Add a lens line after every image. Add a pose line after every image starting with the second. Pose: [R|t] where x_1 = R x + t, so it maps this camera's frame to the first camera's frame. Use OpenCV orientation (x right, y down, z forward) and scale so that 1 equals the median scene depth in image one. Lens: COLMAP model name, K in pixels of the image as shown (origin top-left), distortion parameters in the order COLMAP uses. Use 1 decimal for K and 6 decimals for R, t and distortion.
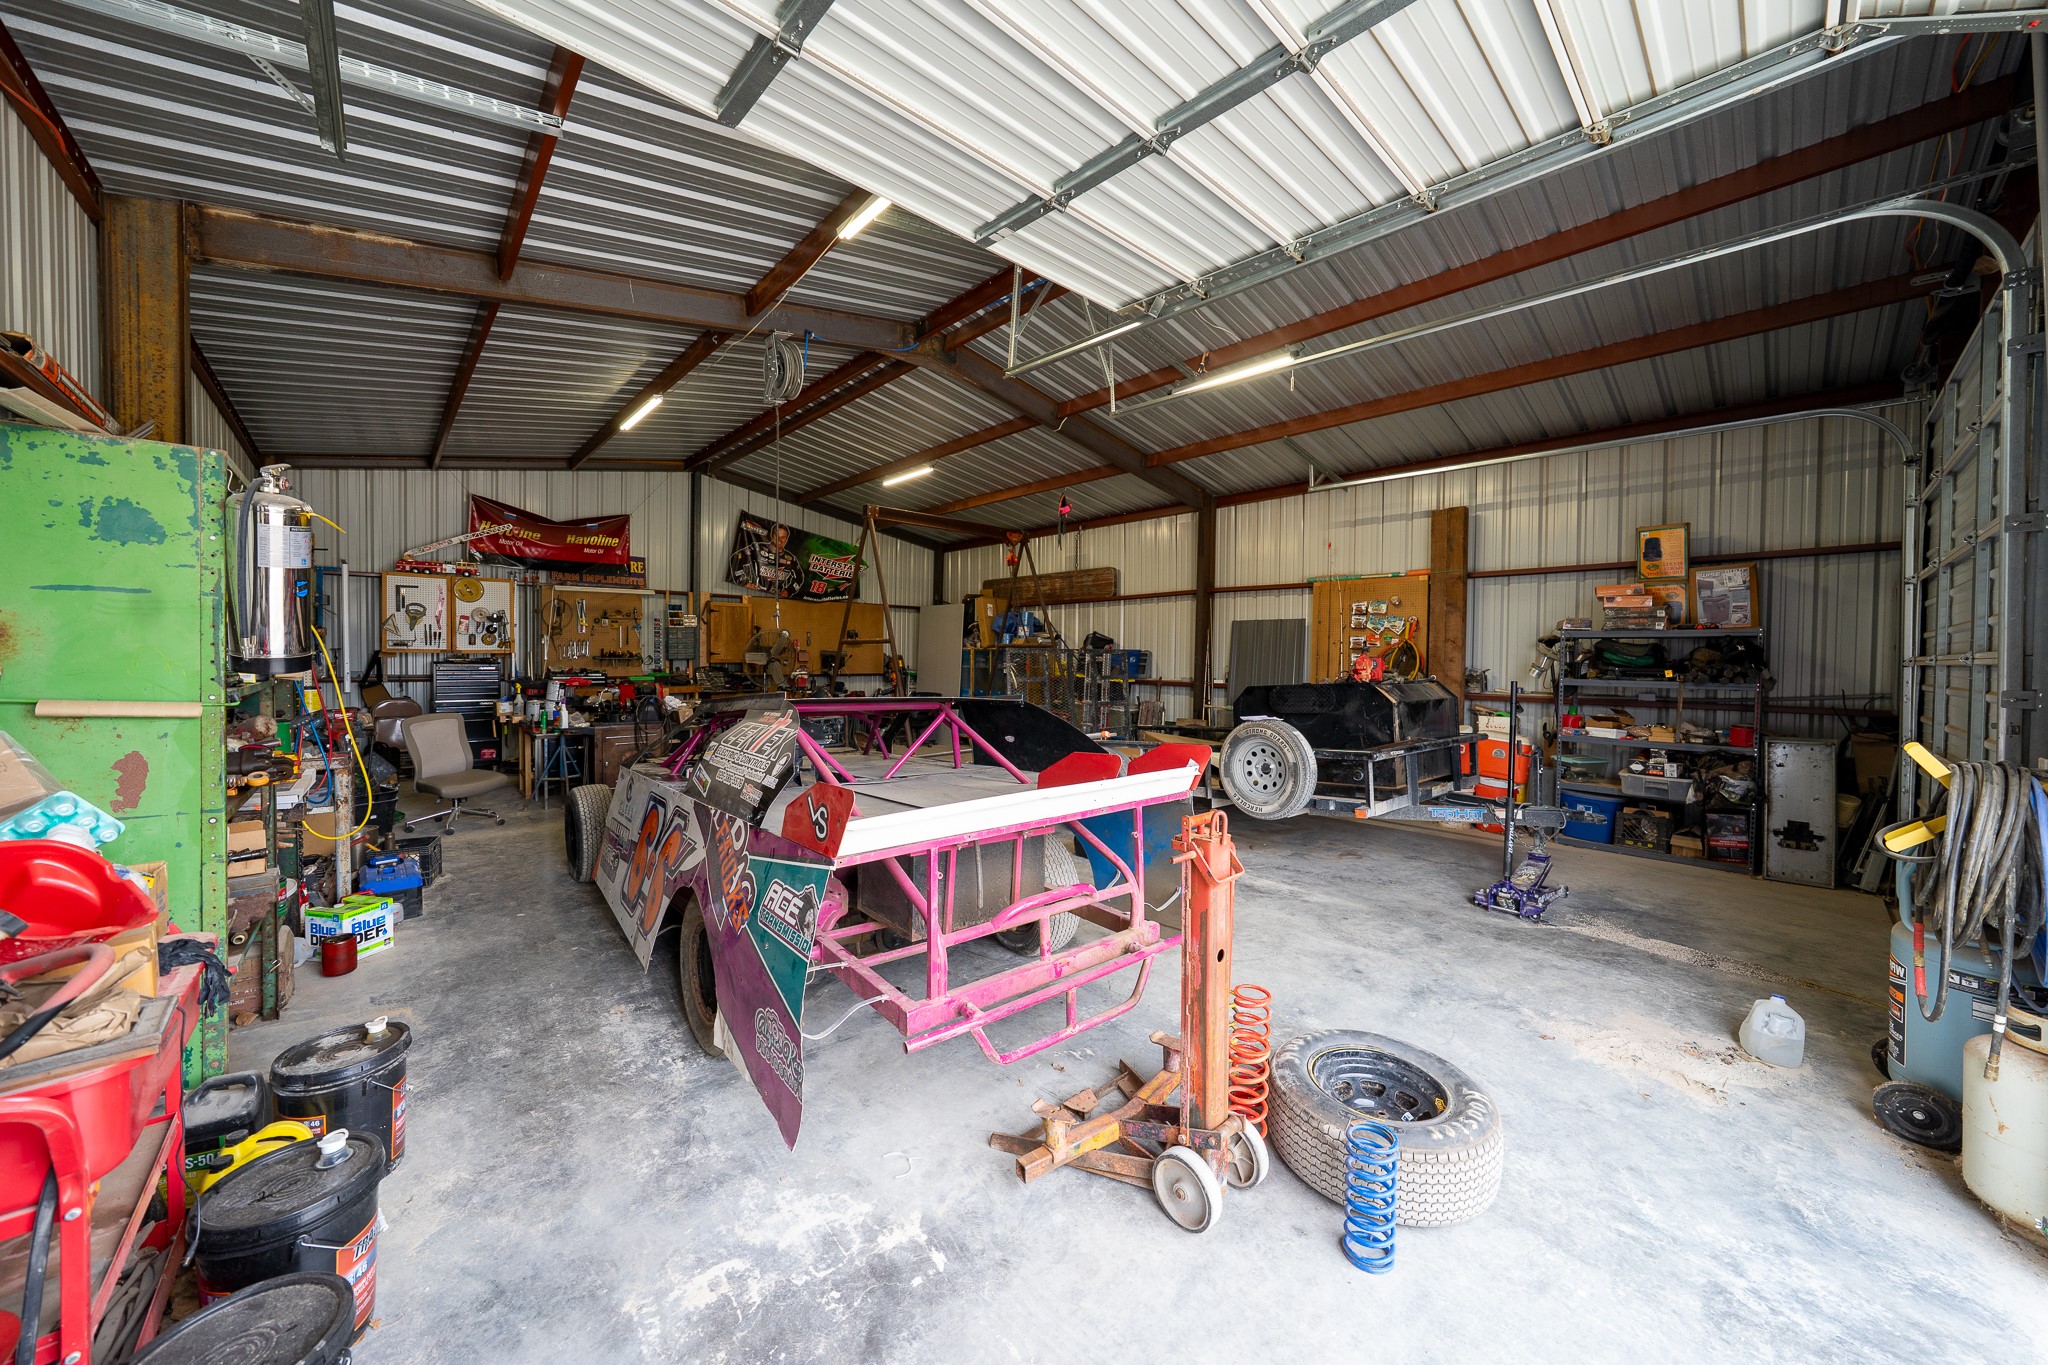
lens RADIAL K [[719.8, 0, 1015.4], [0, 719.8, 674.2], [0, 0, 1]] dist [-0.016308, 0.001282]
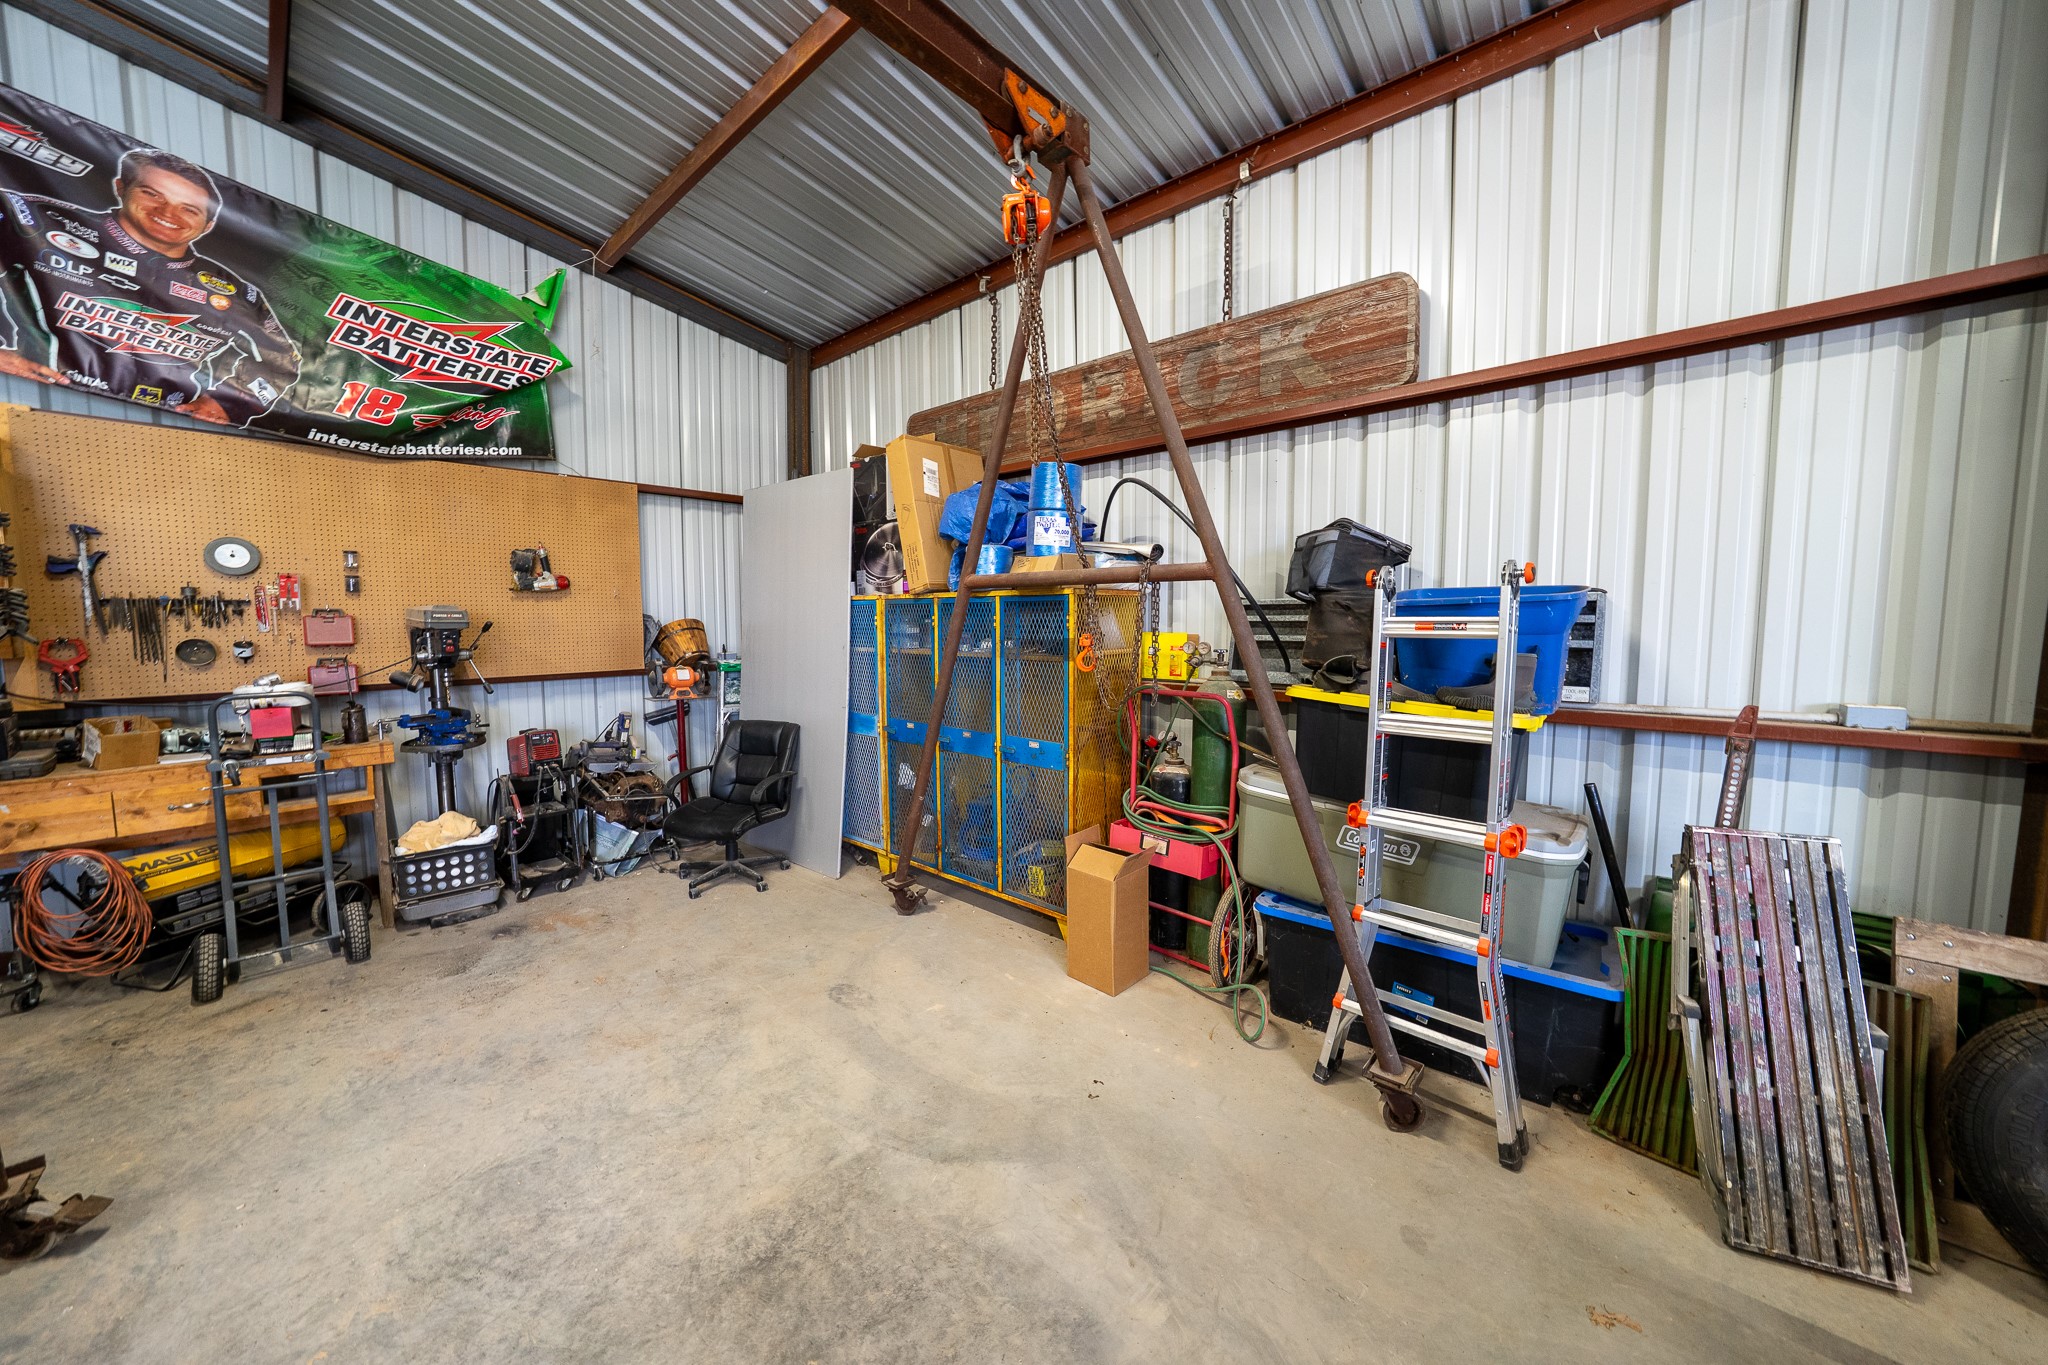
lens RADIAL K [[719.8, 0, 1032.7], [0, 719.8, 674.7], [0, 0, 1]] dist [-0.016308, 0.001282]
pose [[0.993188, -0.023147, 0.114198, -0.030230], [0.016935, 0.998339, 0.055073, -0.017910], [-0.115283, -0.052764, 0.991930, 0.695950]]
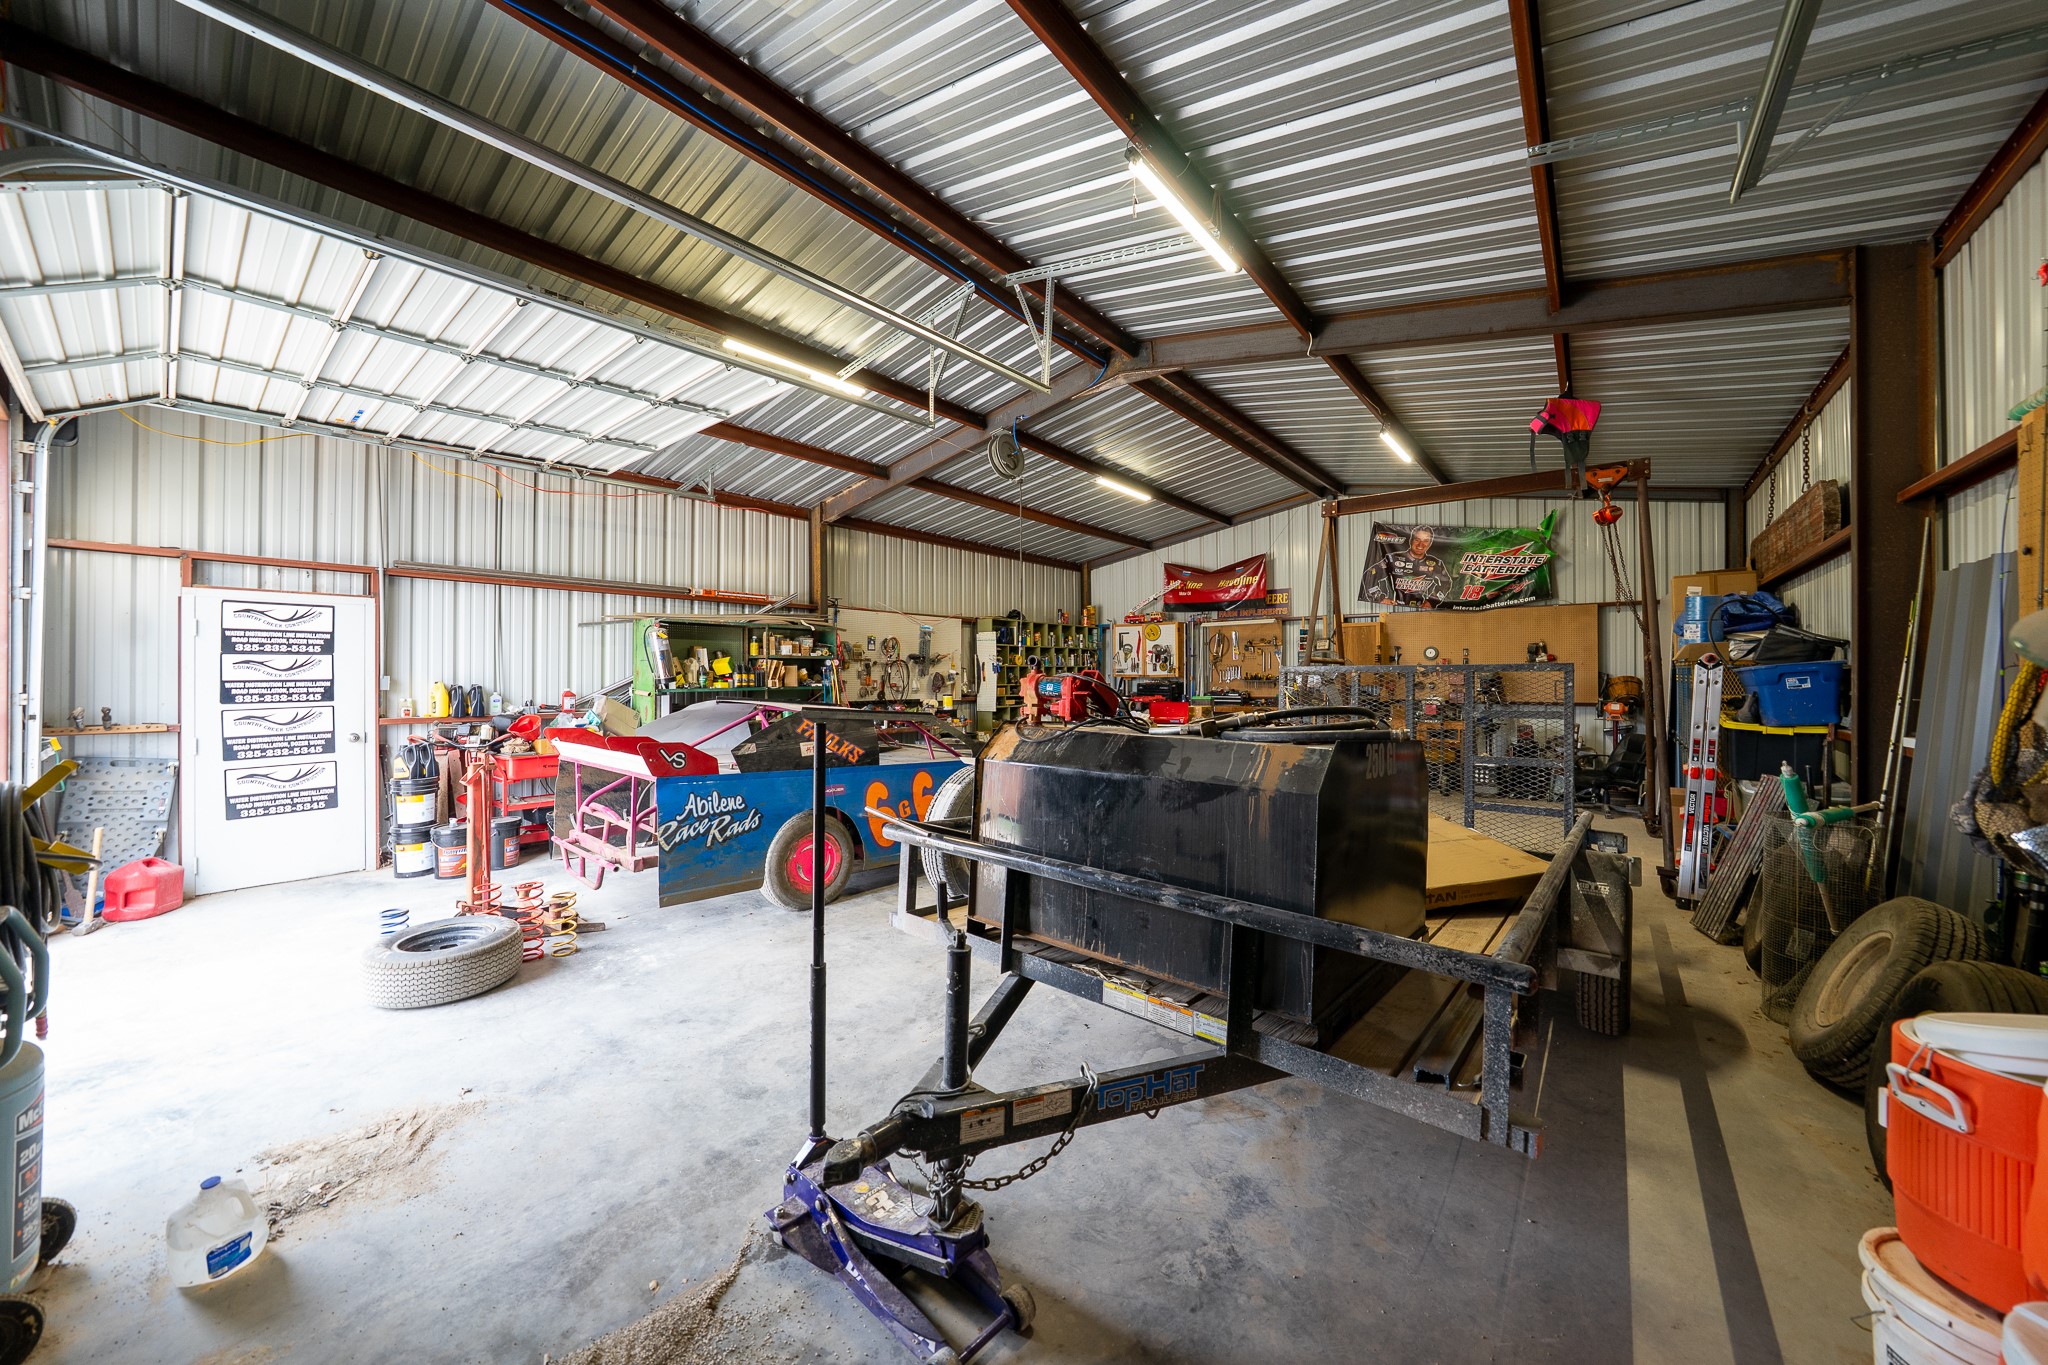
lens RADIAL K [[719.8, 0, 1028.0], [0, 719.8, 670.4], [0, 0, 1]] dist [-0.016308, 0.001282]
pose [[0.152598, -0.013249, -0.988199, 0.463917], [-0.025393, 0.999527, -0.017322, -0.008013], [0.987962, 0.027736, 0.152190, 0.410777]]
